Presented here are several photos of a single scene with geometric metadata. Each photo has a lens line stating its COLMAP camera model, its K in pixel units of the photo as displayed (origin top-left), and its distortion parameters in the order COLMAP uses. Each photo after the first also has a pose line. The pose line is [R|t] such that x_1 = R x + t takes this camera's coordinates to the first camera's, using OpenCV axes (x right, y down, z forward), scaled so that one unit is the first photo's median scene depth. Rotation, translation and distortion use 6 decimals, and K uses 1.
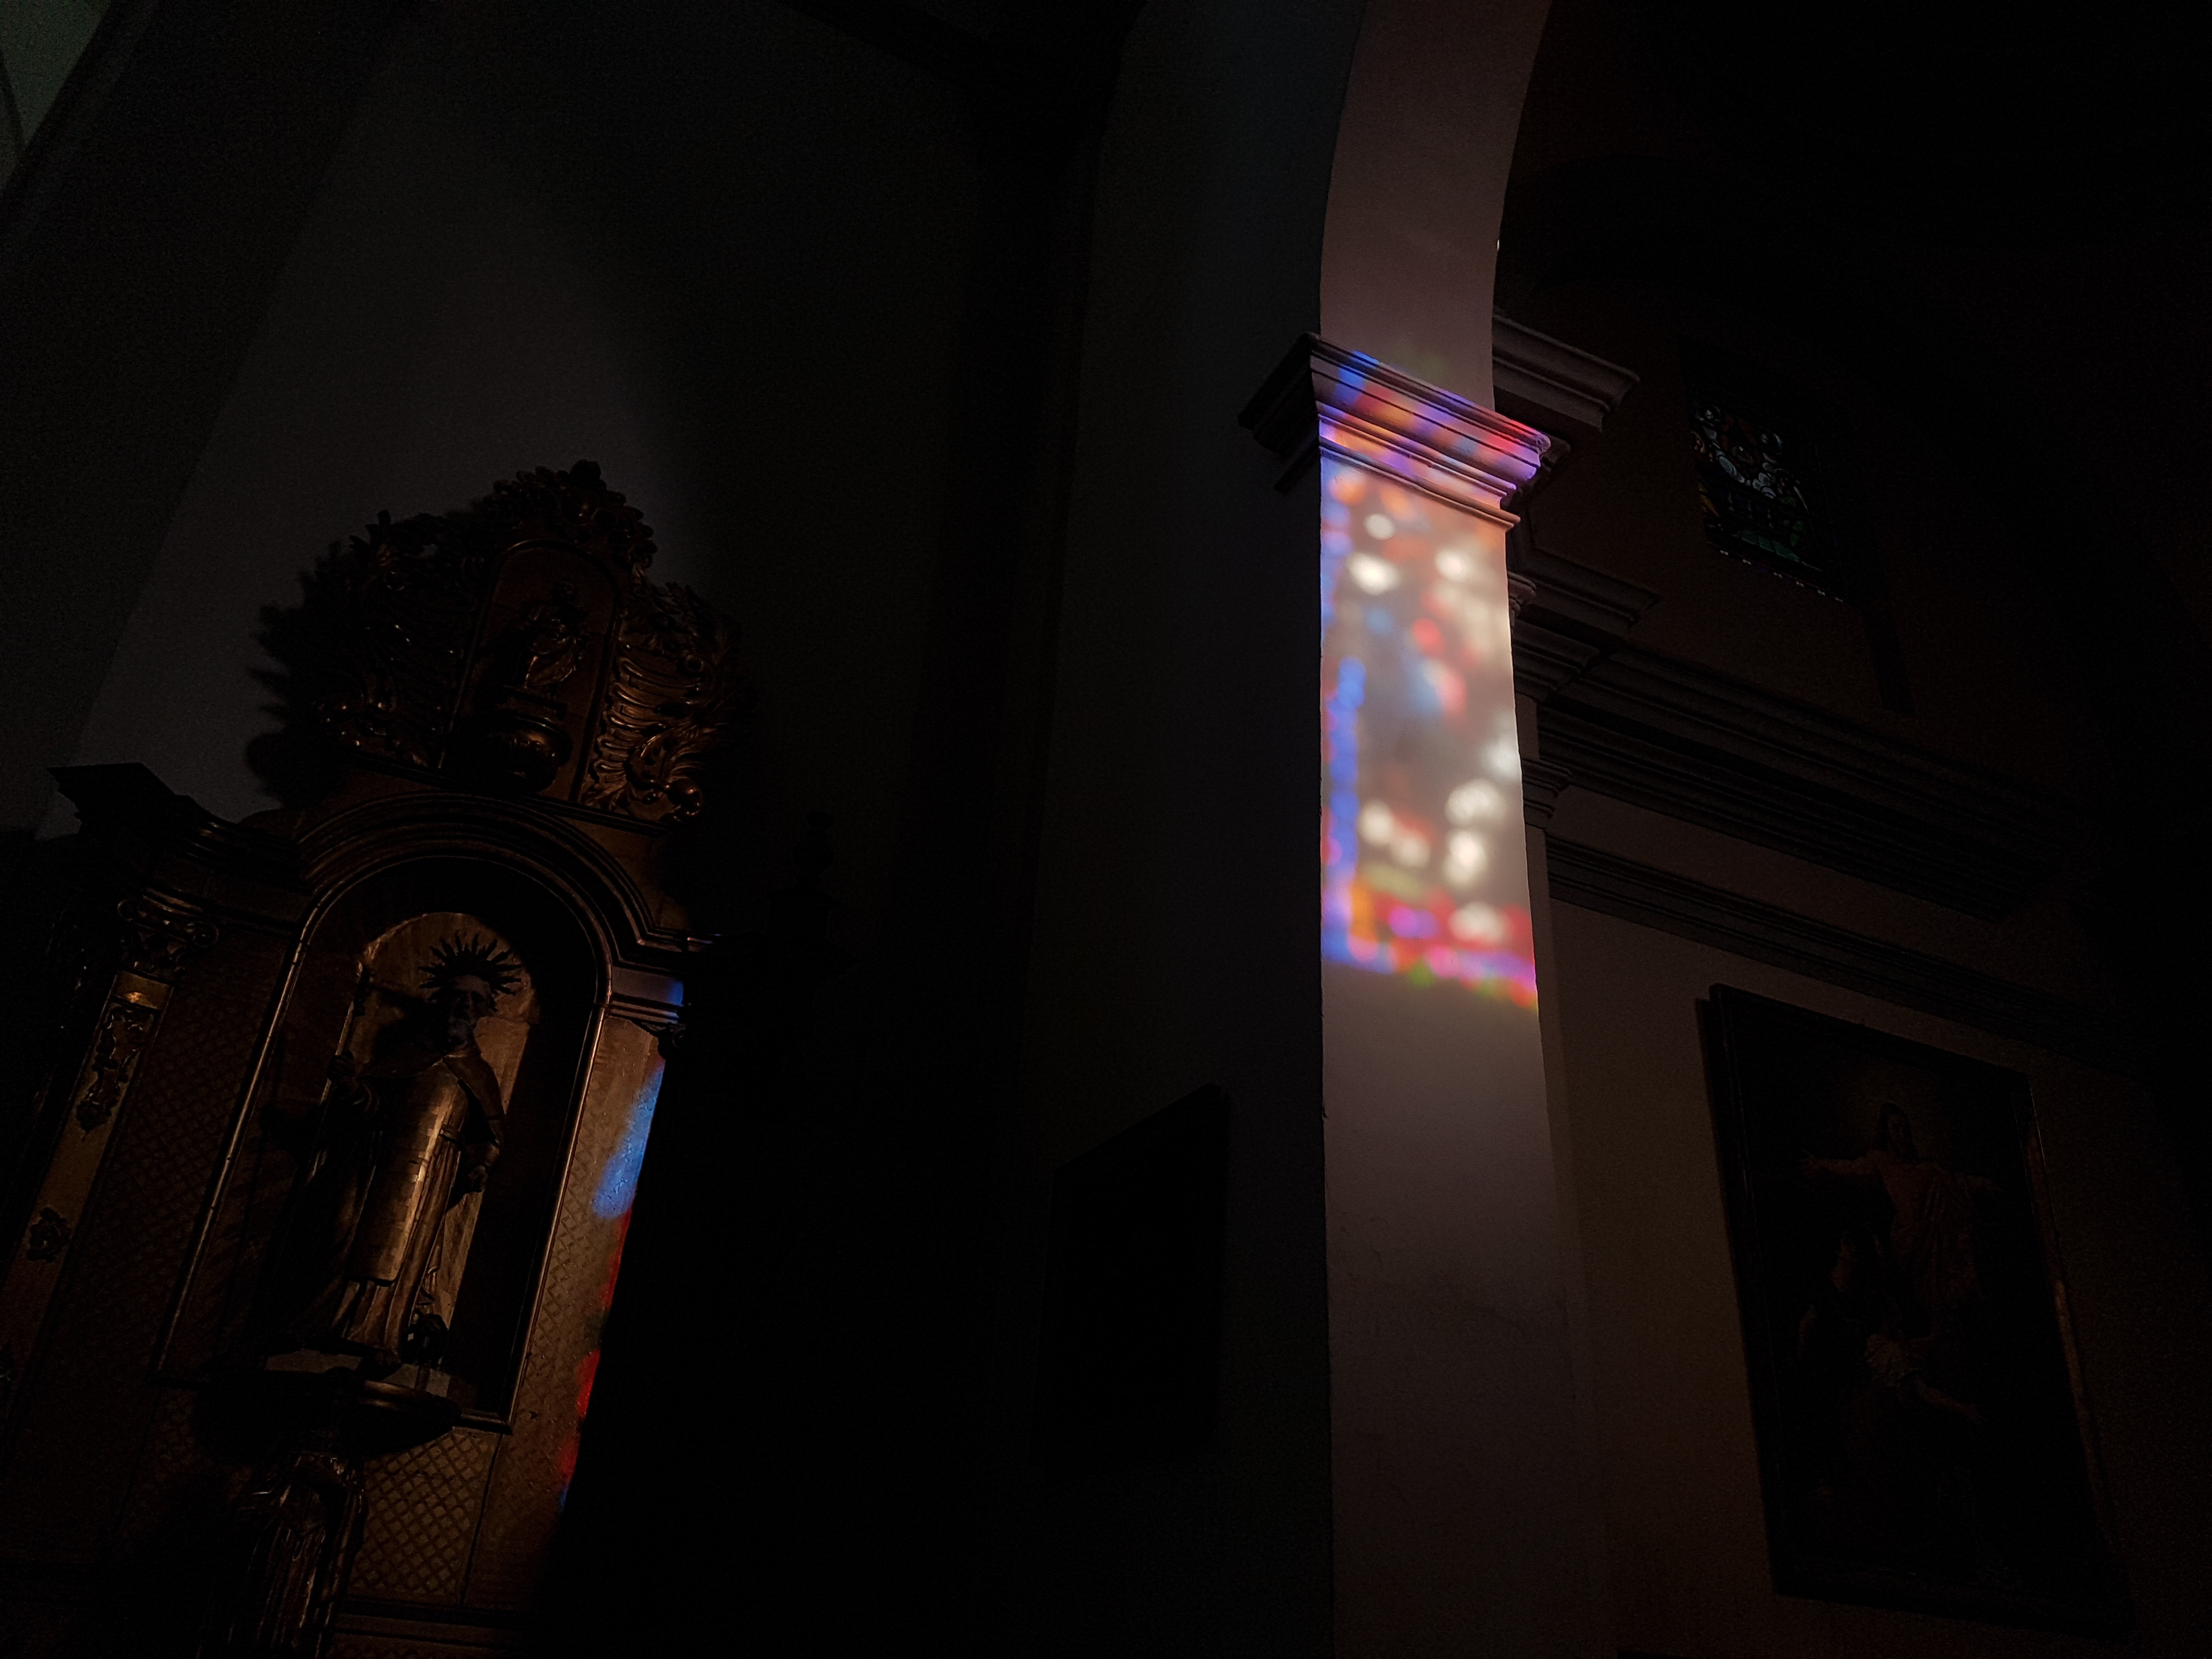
lens RADIAL K [[1674.8, 0, 1103.2], [0, 1674.8, 783.2], [0, 0, 1]] dist [0.124252, -0.226002]
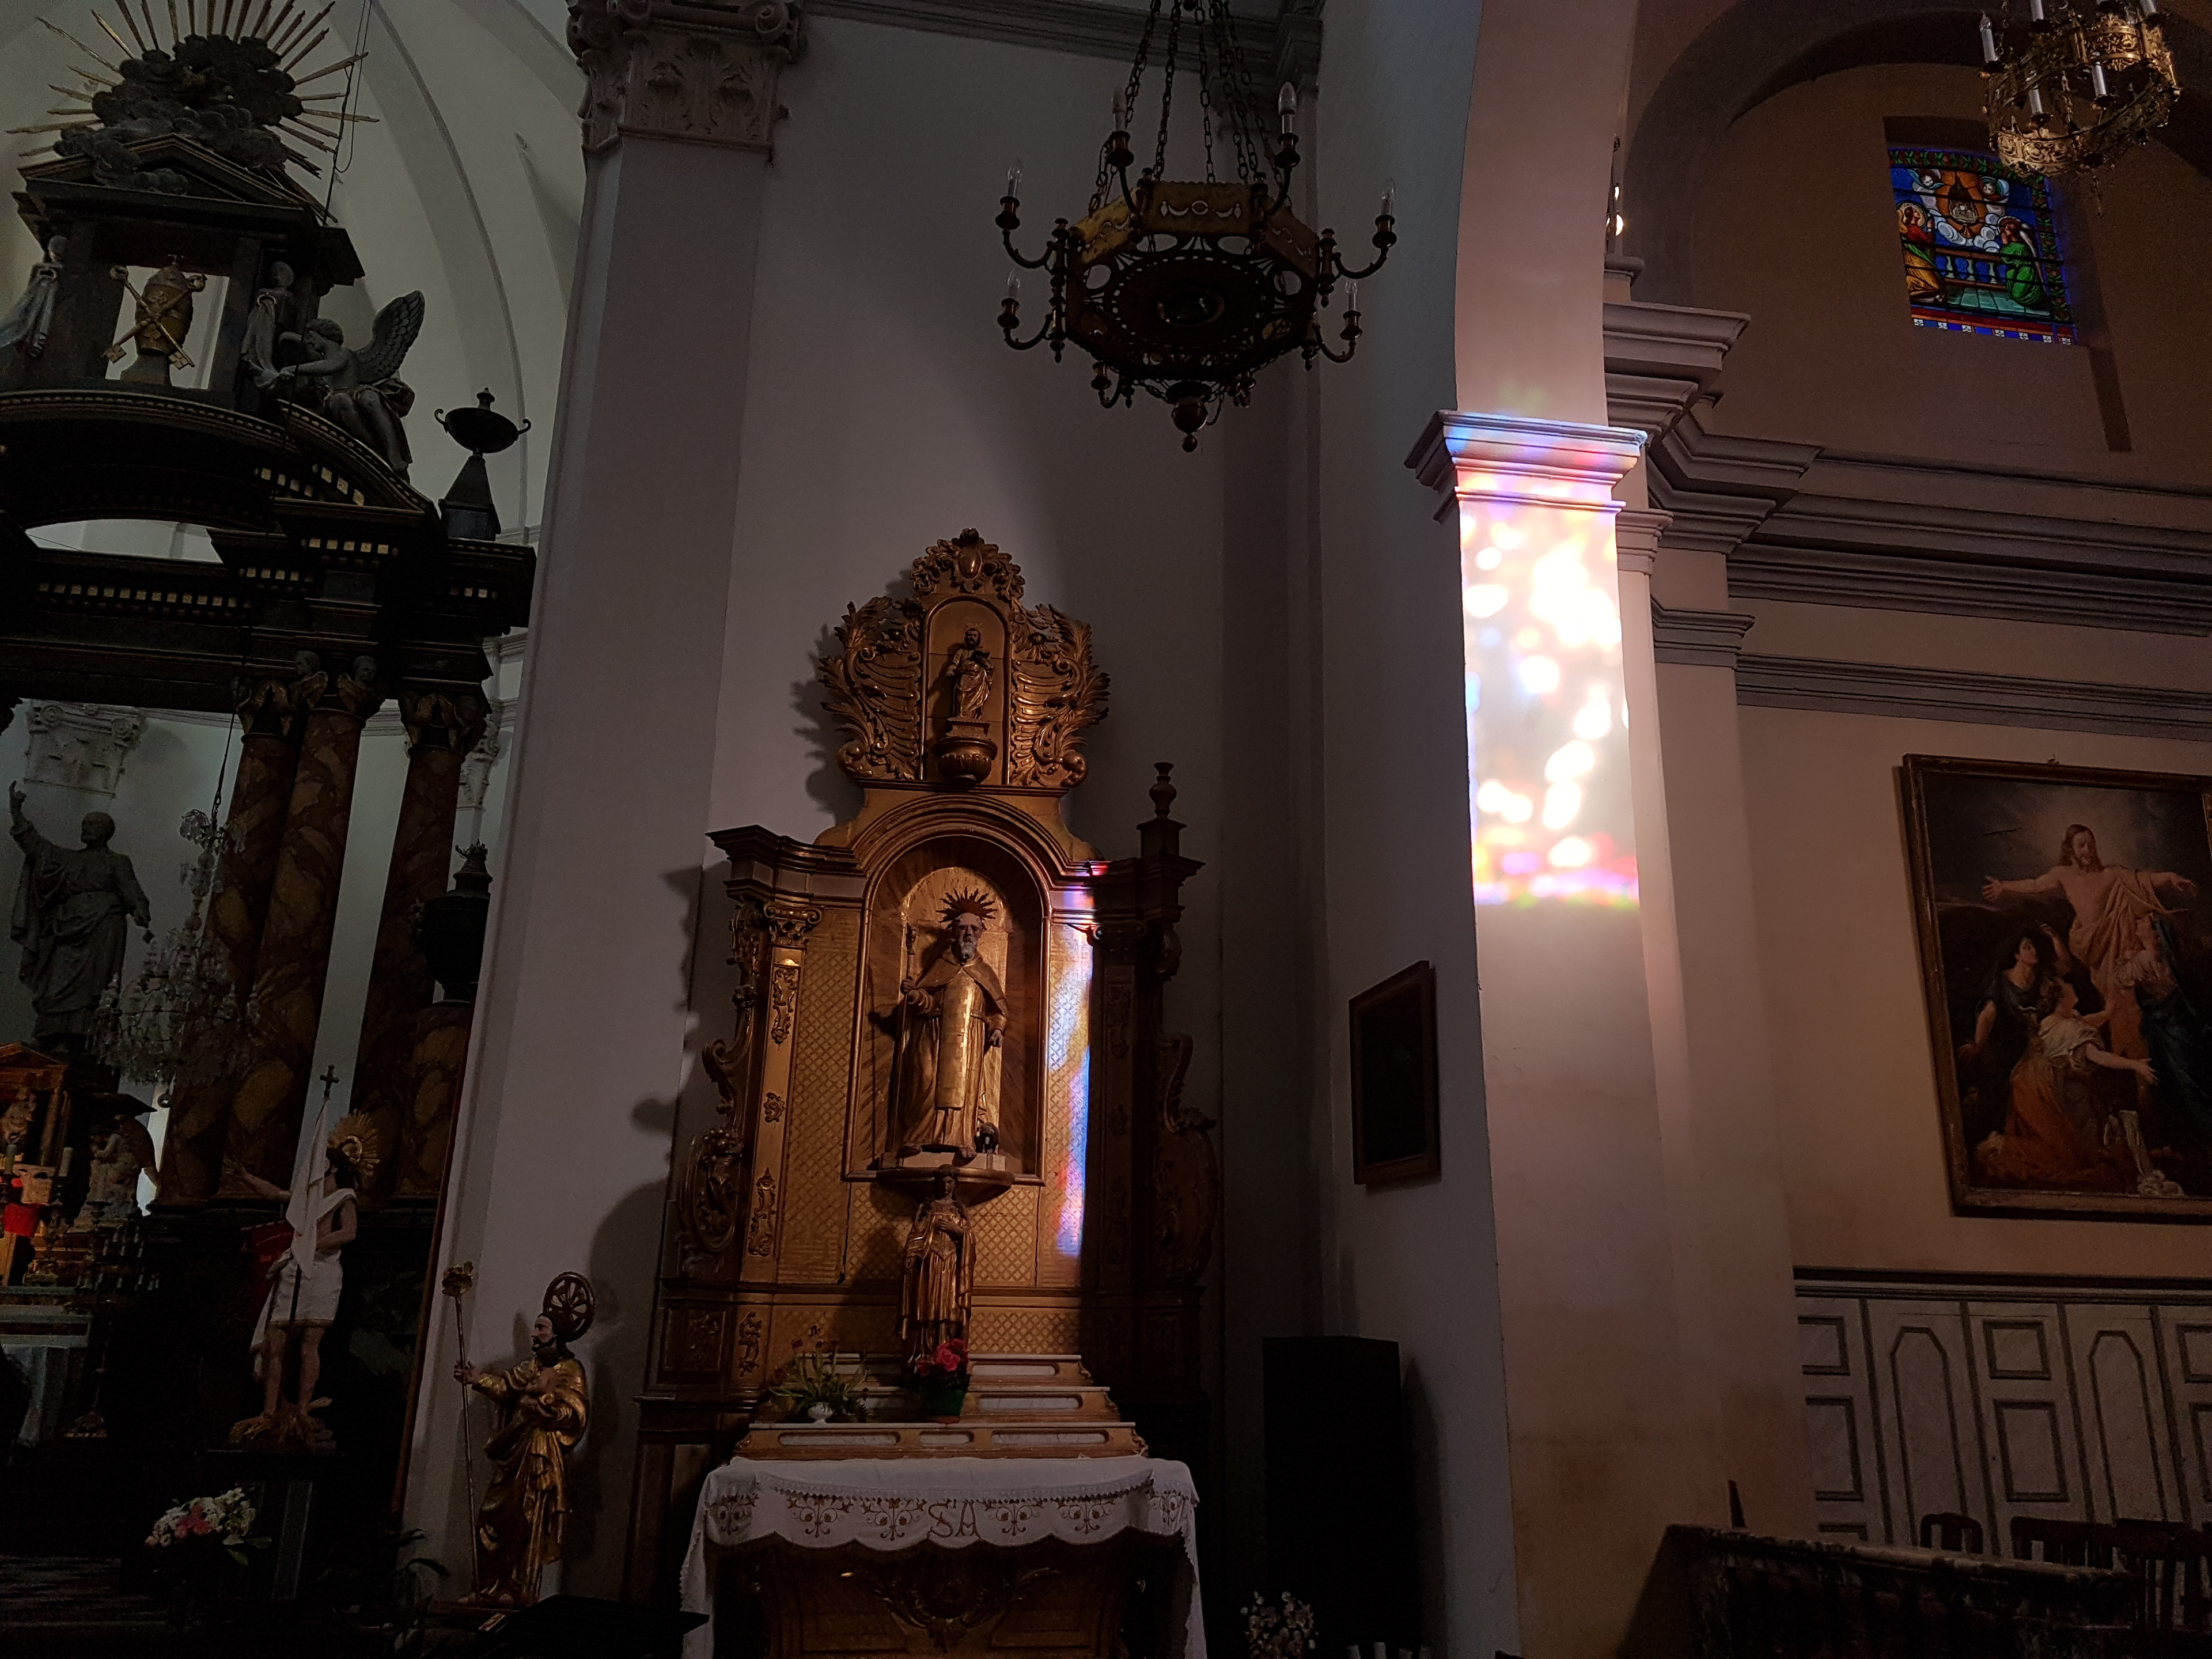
lens RADIAL K [[1674.8, 0, 1103.2], [0, 1674.8, 783.2], [0, 0, 1]] dist [0.124252, -0.226002]
pose [[0.955700, -0.131153, -0.263508, 0.175869], [0.181305, 0.967551, 0.175991, -0.253398], [0.231876, -0.215970, 0.948468, -0.426242]]
